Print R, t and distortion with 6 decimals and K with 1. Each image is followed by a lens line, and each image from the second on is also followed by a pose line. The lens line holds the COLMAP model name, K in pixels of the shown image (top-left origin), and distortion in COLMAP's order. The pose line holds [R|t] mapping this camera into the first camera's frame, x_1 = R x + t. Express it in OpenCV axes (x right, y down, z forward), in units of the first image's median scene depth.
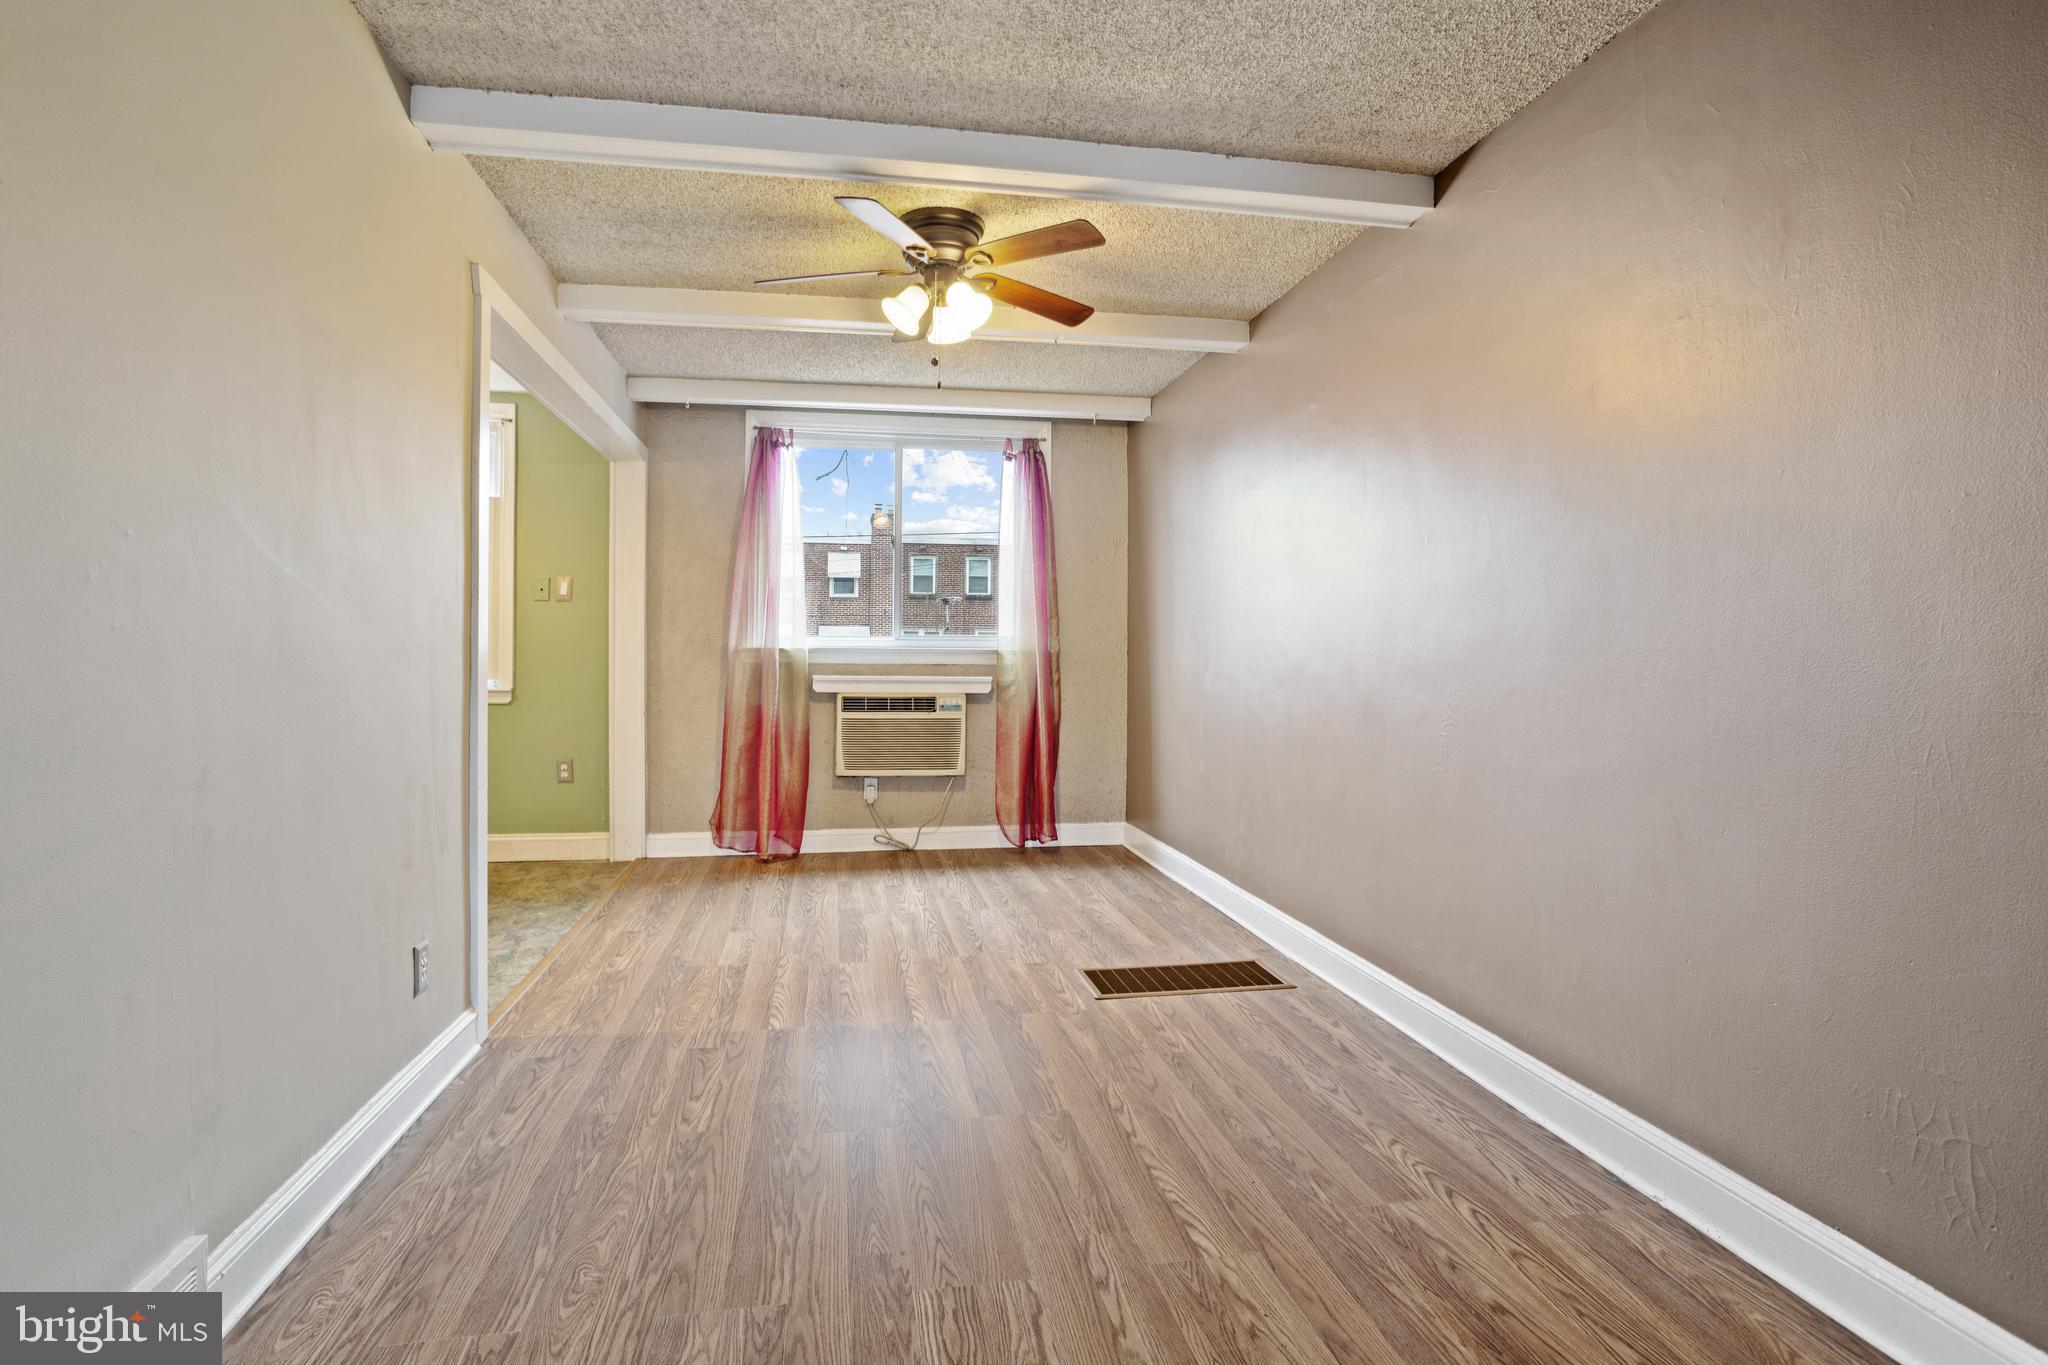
lens RADIAL K [[986.3, 0, 1010.6], [0, 986.3, 668.5], [0, 0, 1]] dist [-0.041595, 0.023885]
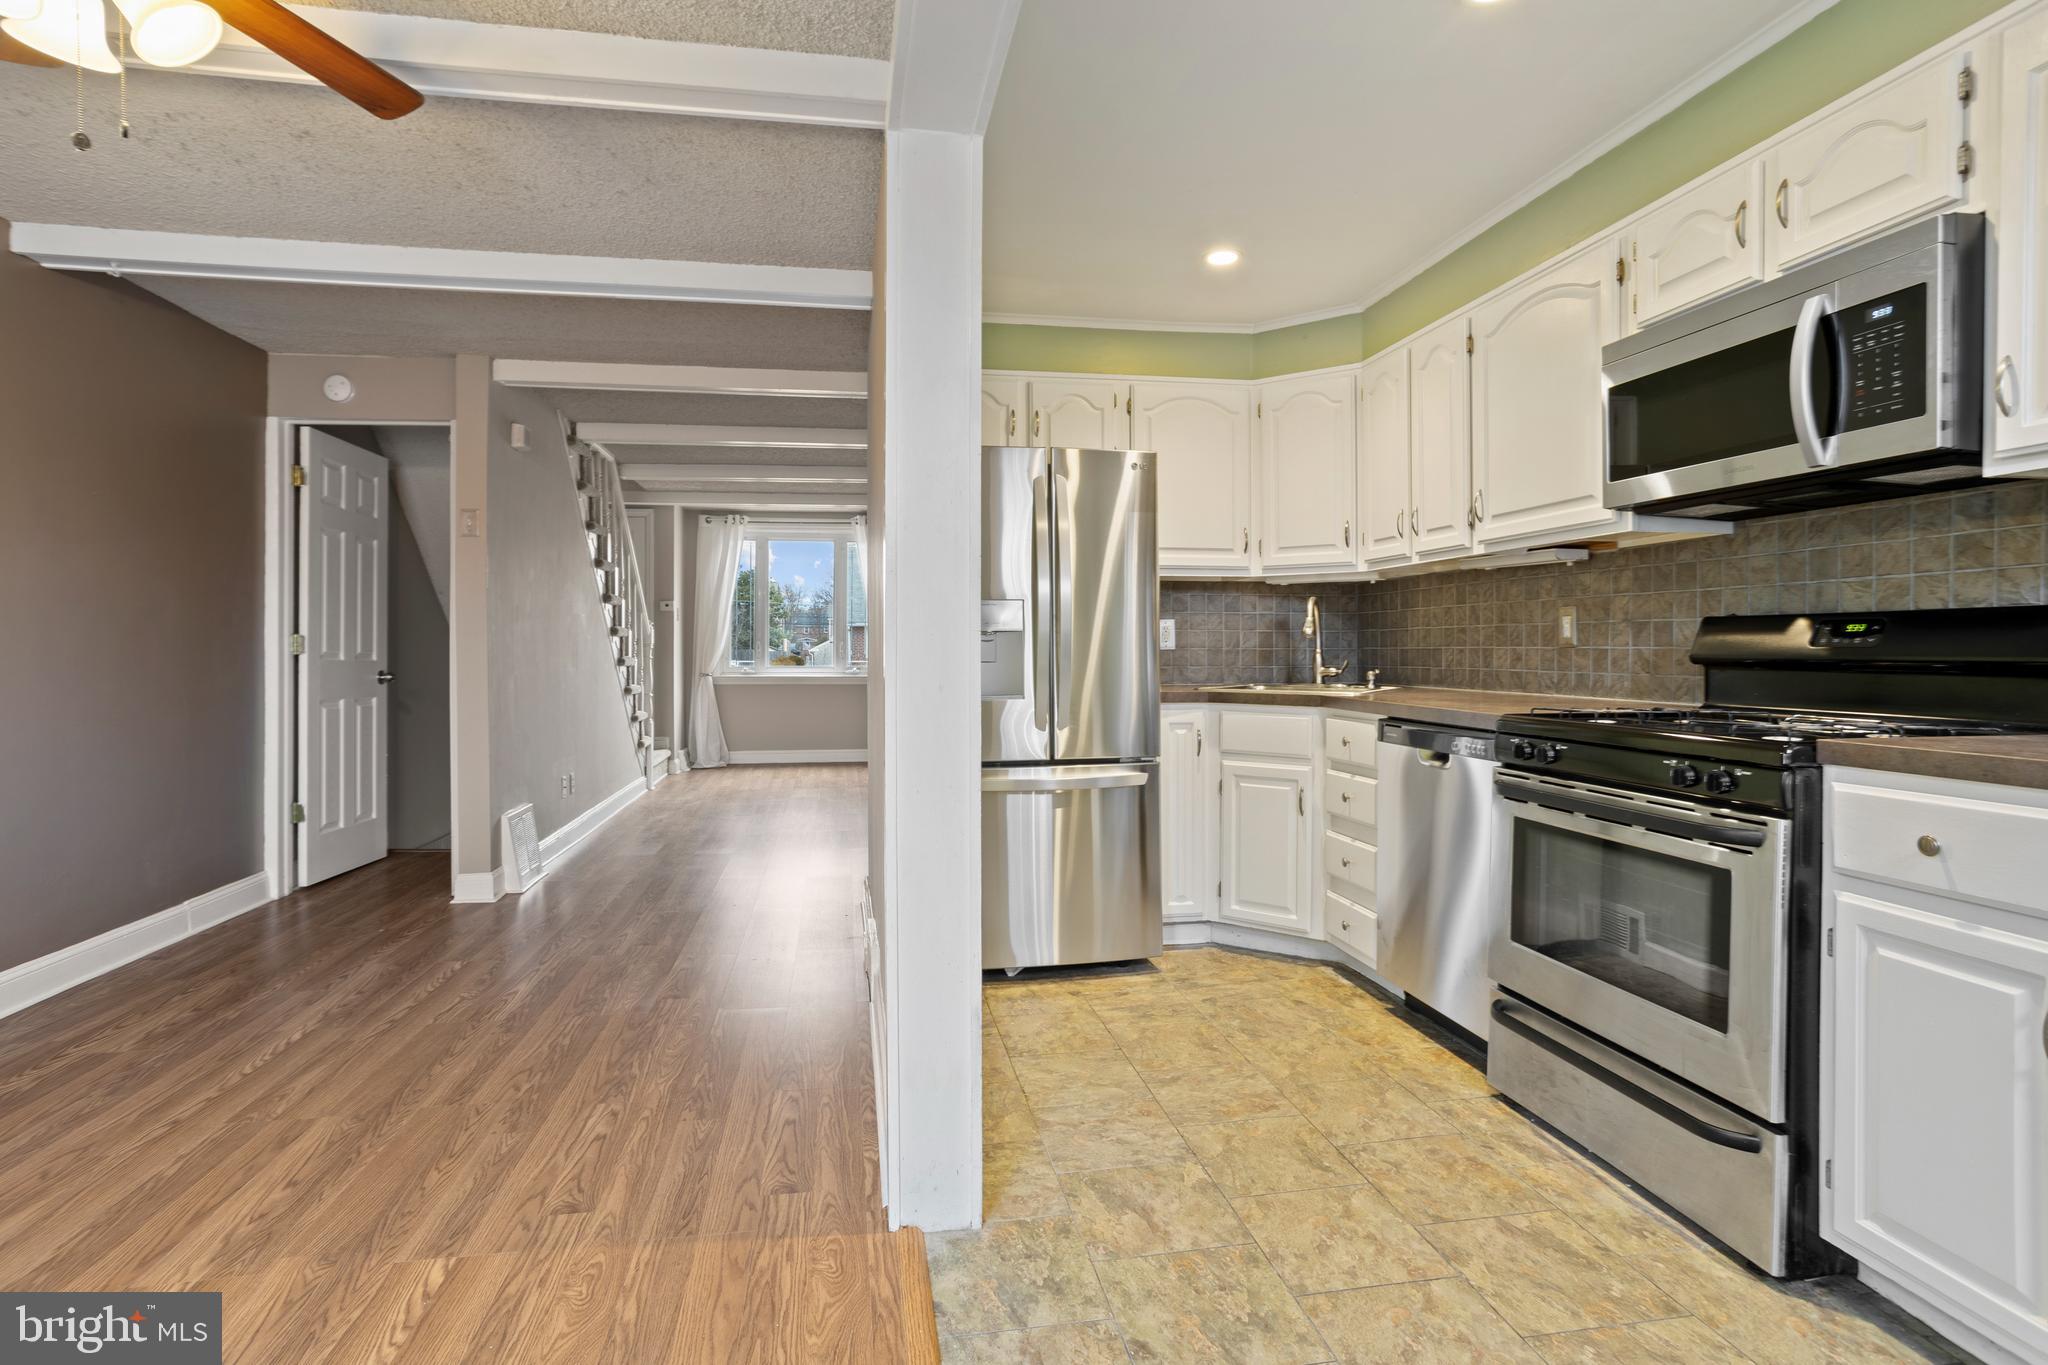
lens RADIAL K [[986.3, 0, 1027.5], [0, 986.3, 659.8], [0, 0, 1]] dist [-0.041595, 0.023885]
pose [[-0.999981, 0.000100, -0.006215, -0.336355], [-0.000055, 0.999690, 0.024915, -0.017645], [0.006216, 0.024915, -0.999670, 0.890220]]
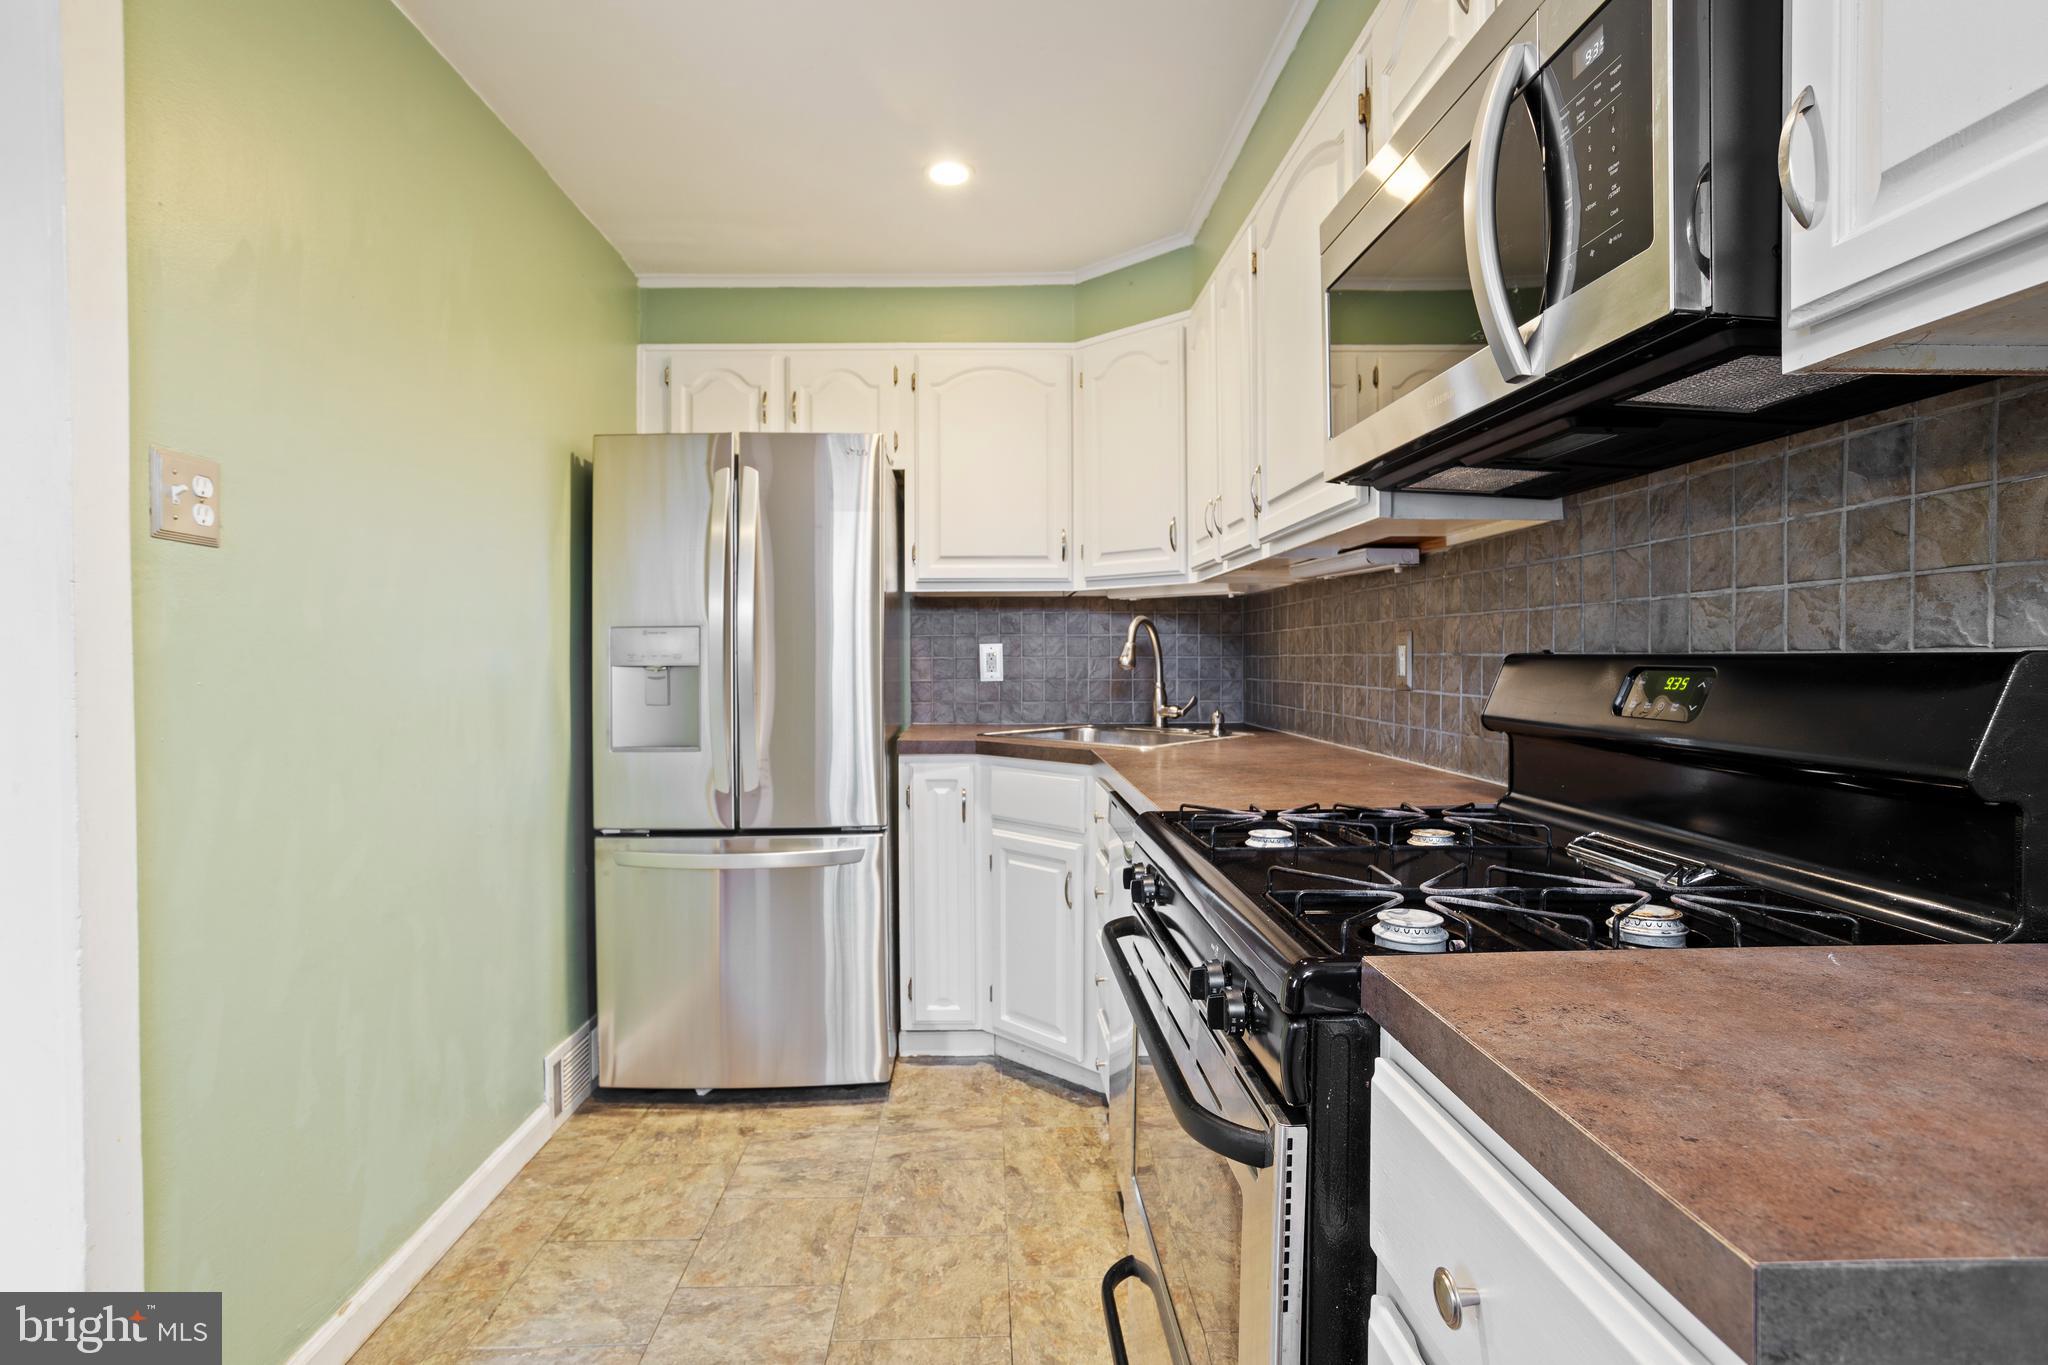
lens RADIAL K [[986.3, 0, 1018.7], [0, 986.3, 674.8], [0, 0, 1]] dist [-0.041595, 0.023885]
pose [[-0.991634, 0.000055, 0.129081, -0.568335], [0.004005, 0.999532, 0.030341, -0.030547], [-0.129019, 0.030604, -0.991170, 0.725499]]
